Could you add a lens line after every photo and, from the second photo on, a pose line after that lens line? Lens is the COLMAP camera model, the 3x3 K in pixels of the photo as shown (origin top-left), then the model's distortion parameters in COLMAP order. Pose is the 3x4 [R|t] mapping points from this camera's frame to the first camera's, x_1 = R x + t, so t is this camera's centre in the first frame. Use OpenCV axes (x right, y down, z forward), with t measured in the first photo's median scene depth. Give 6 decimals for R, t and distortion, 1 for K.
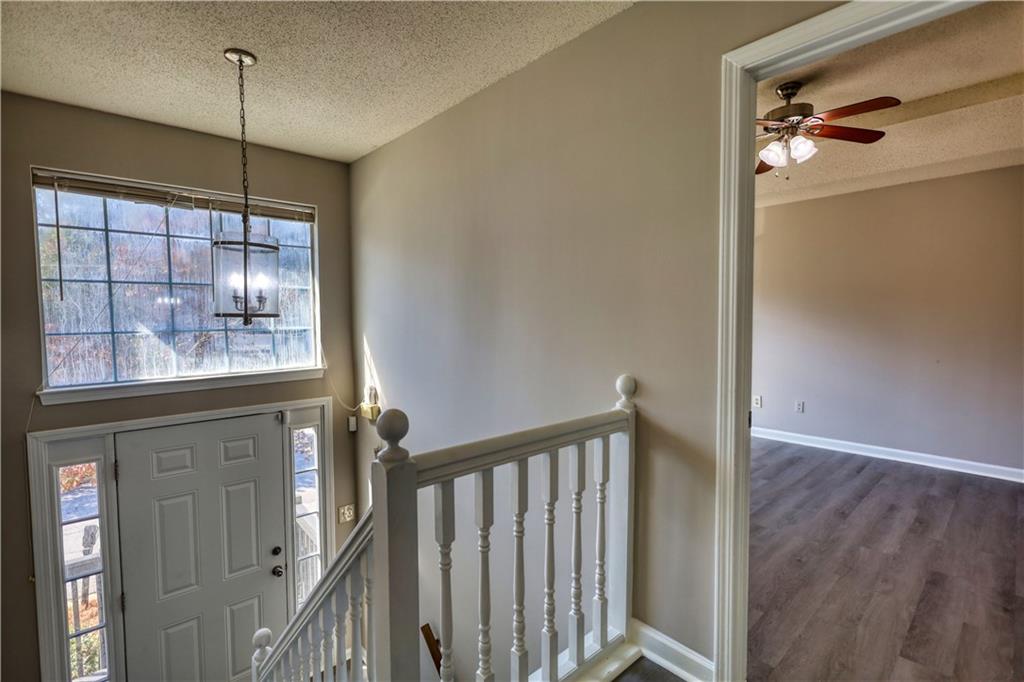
lens RADIAL K [[473.0, 0, 529.2], [0, 473.0, 345.9], [0, 0, 1]] dist [0.002004, 0.000063]
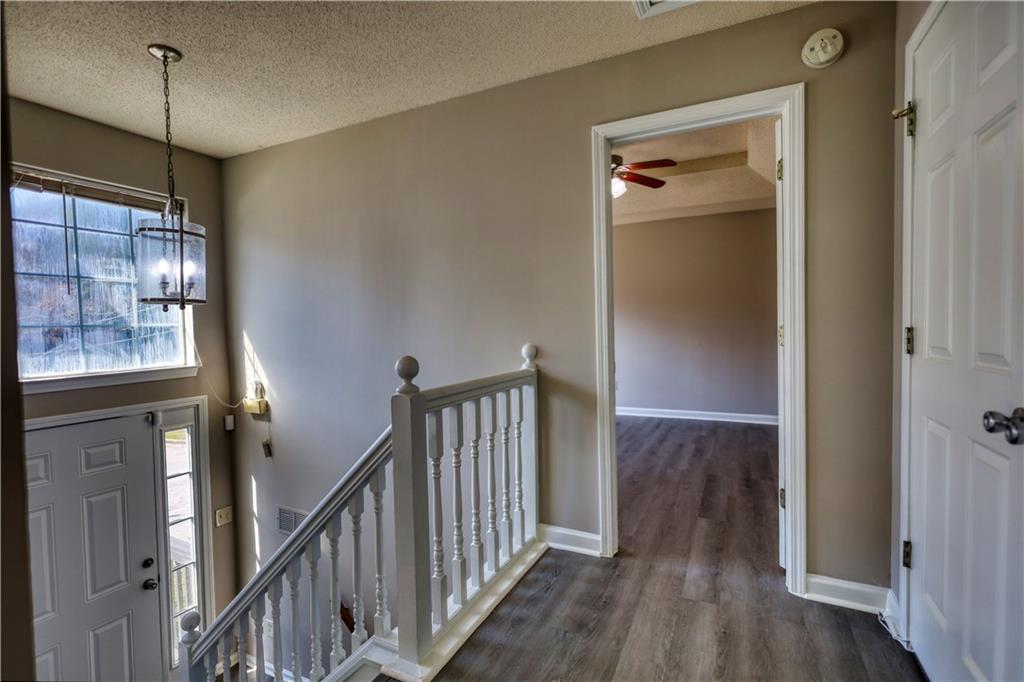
lens RADIAL K [[478.0, 0, 516.5], [0, 478.0, 347.7], [0, 0, 1]] dist [-0.001172, 0.000813]
pose [[0.932174, -0.028195, 0.360911, -0.263619], [0.038145, 0.999062, -0.020472, 0.080615], [-0.359996, 0.032851, 0.932375, -0.217224]]
